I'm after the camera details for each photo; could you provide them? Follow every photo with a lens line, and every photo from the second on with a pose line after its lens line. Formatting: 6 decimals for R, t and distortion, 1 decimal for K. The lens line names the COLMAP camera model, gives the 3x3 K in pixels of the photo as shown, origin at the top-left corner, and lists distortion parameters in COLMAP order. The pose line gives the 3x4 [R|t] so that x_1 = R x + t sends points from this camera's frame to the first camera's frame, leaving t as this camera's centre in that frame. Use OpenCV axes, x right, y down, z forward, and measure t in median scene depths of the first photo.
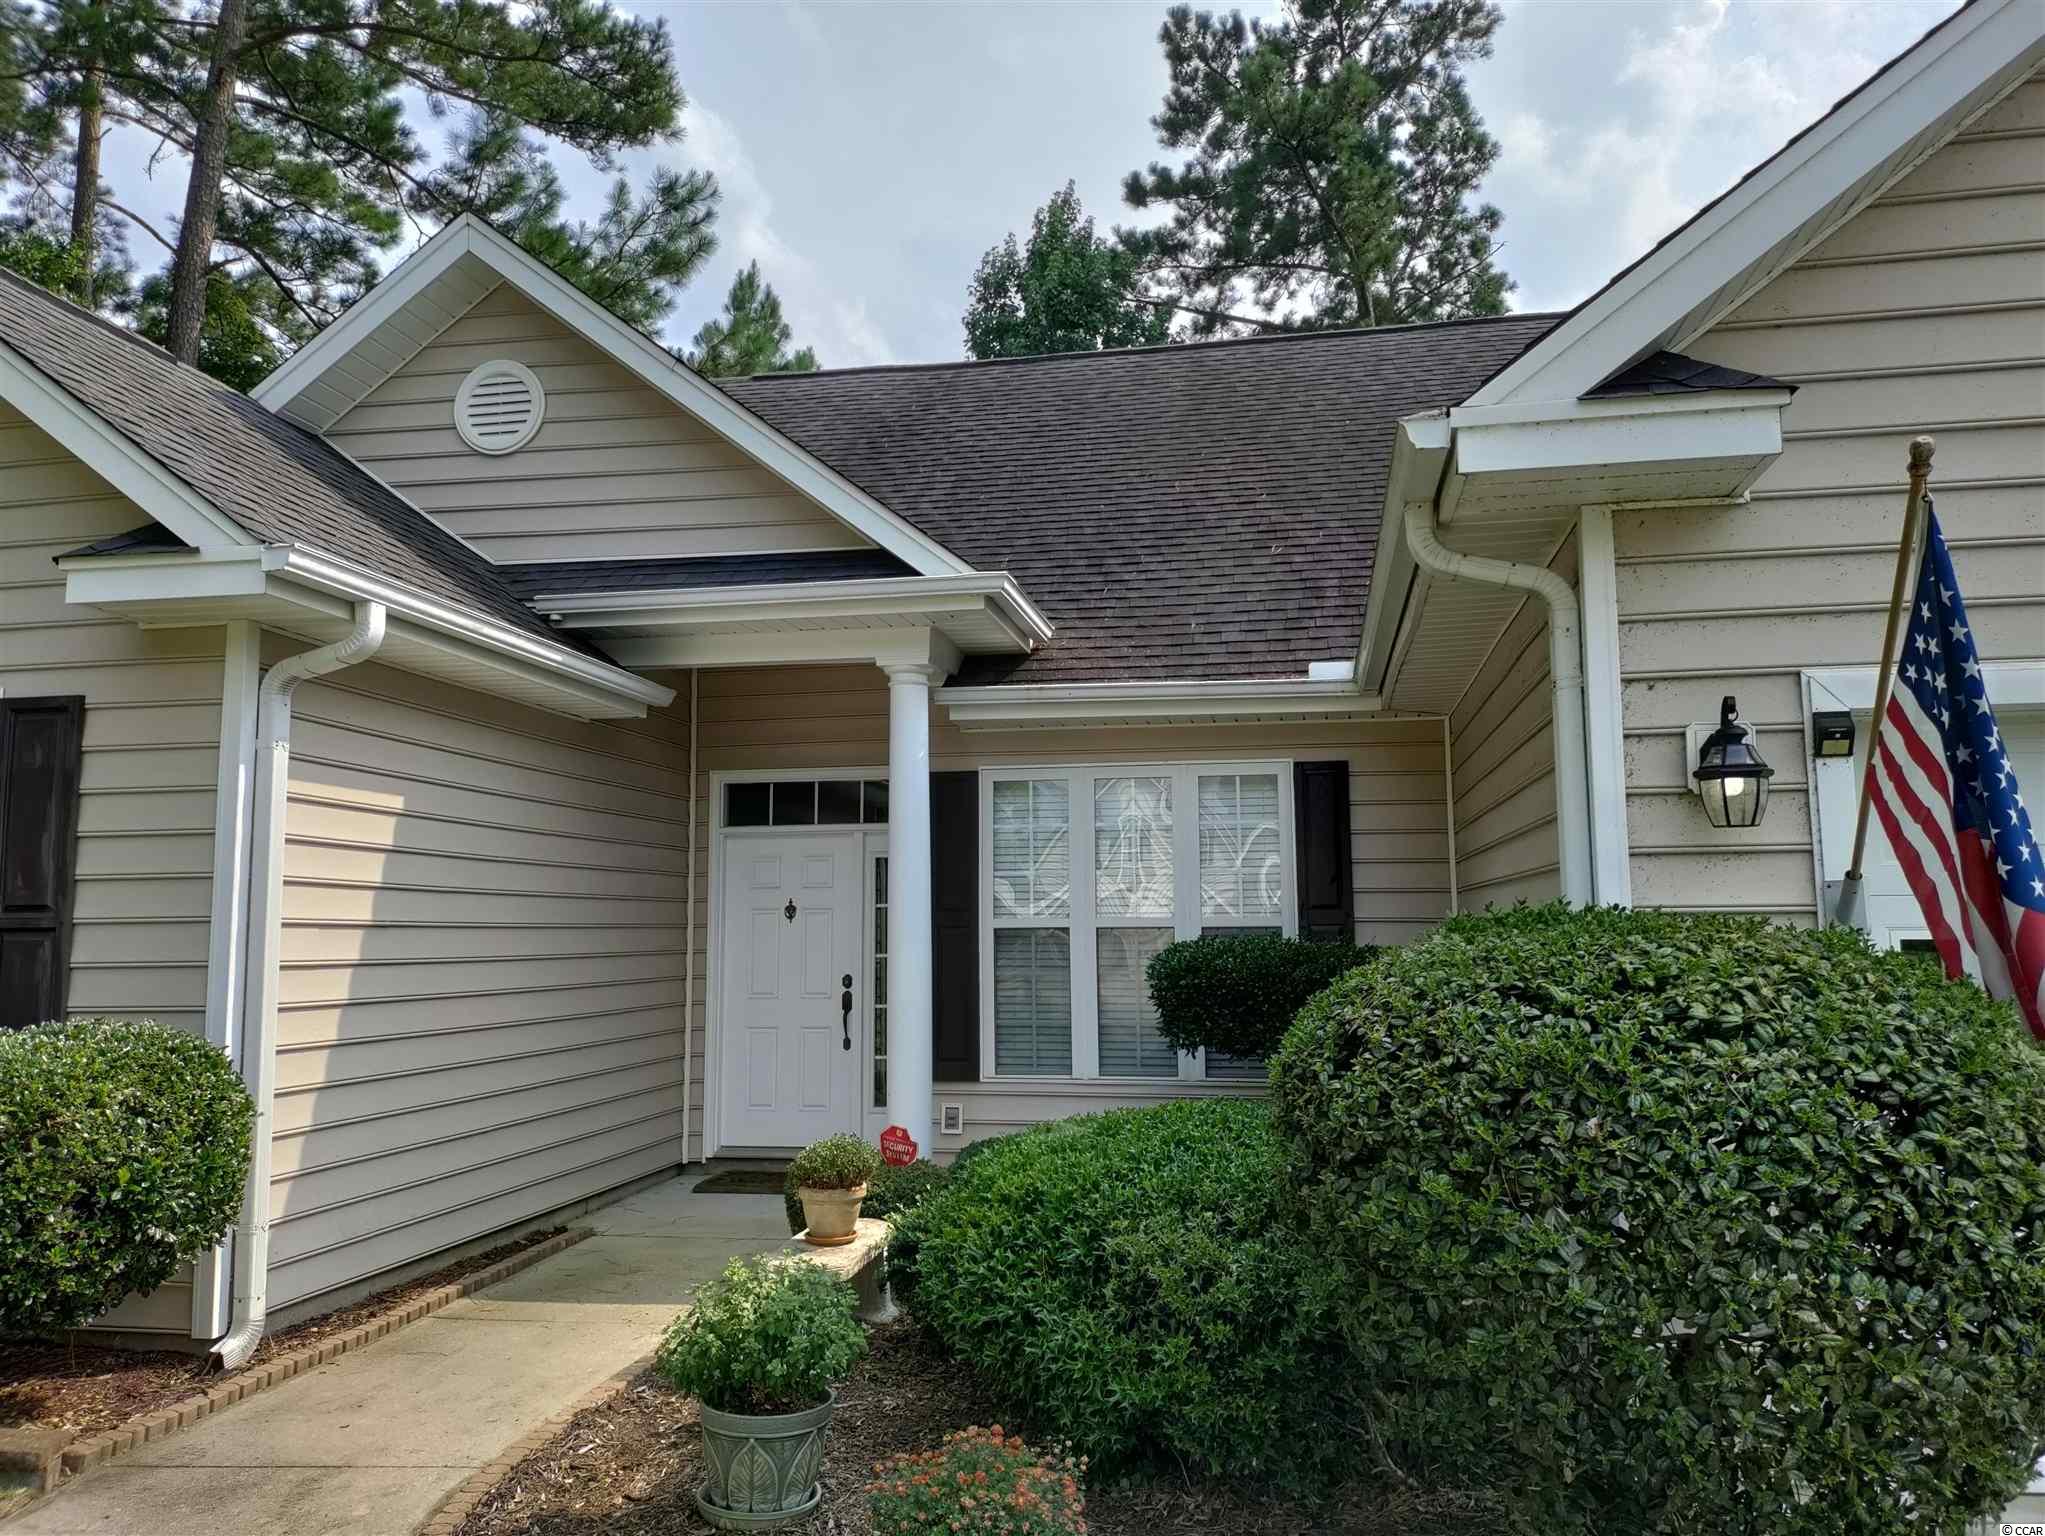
lens RADIAL K [[1553.6, 0, 990.2], [0, 1553.6, 770.2], [0, 0, 1]] dist [0.135137, -0.287482]
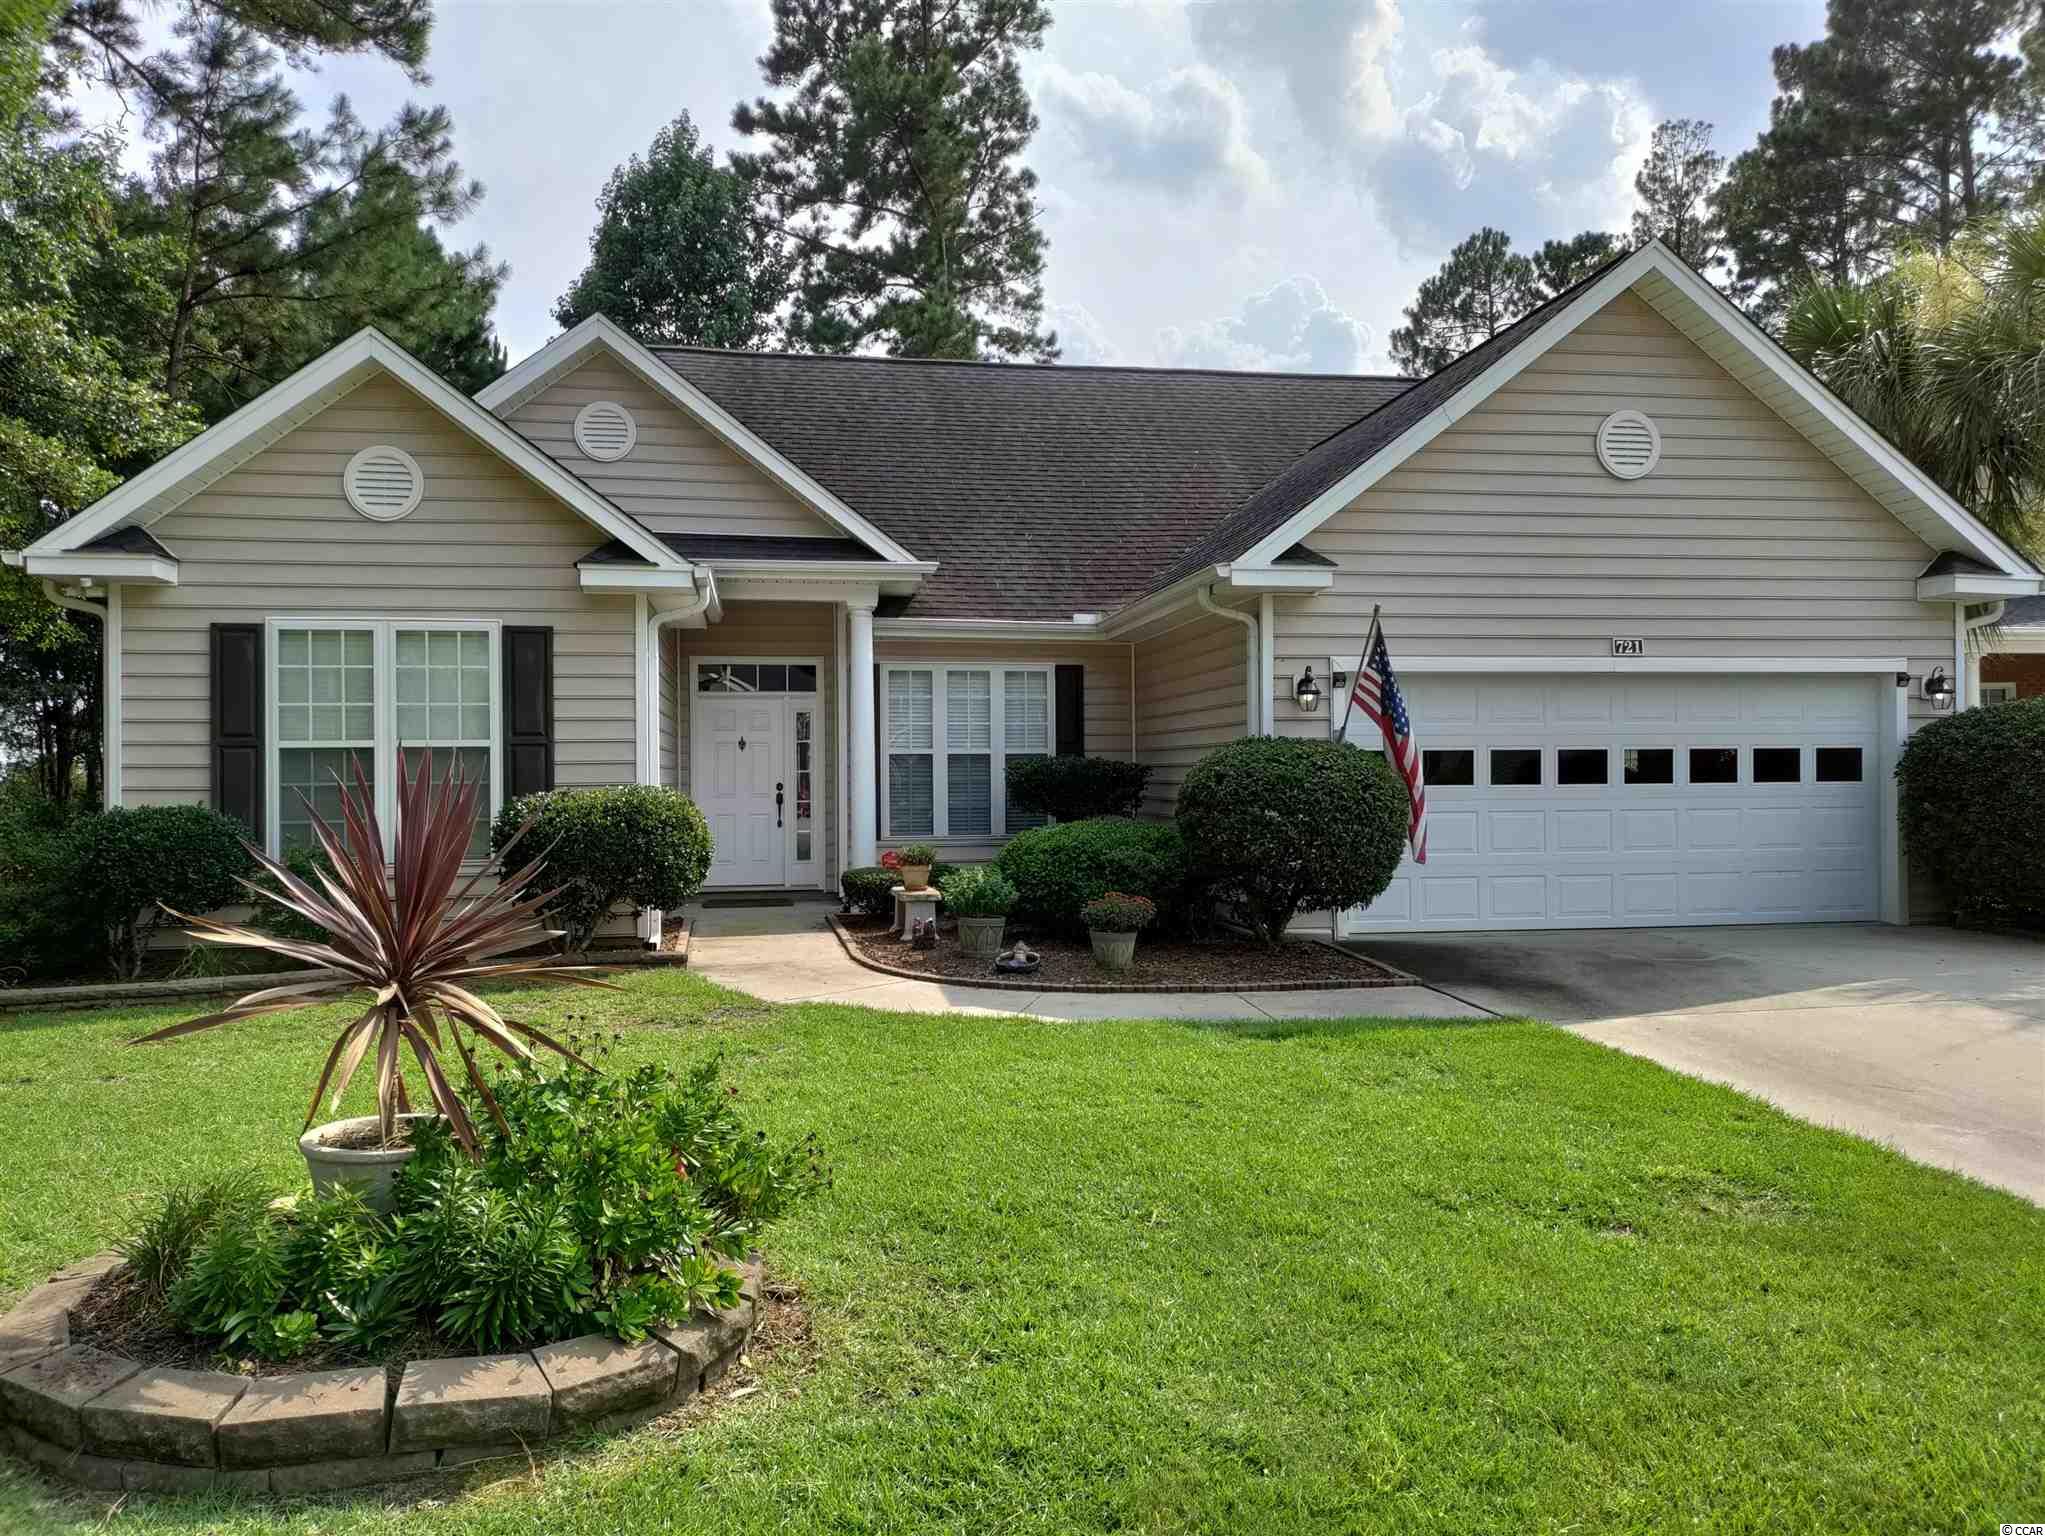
lens RADIAL K [[1528.6, 0, 1022.5], [0, 1528.6, 768.0], [0, 0, 1]] dist [0.030380, 0.003598]
pose [[0.938547, 0.003661, 0.345132, -0.442231], [-0.036293, 0.995447, 0.088136, -0.039574], [-0.343238, -0.095246, 0.934407, -0.650627]]
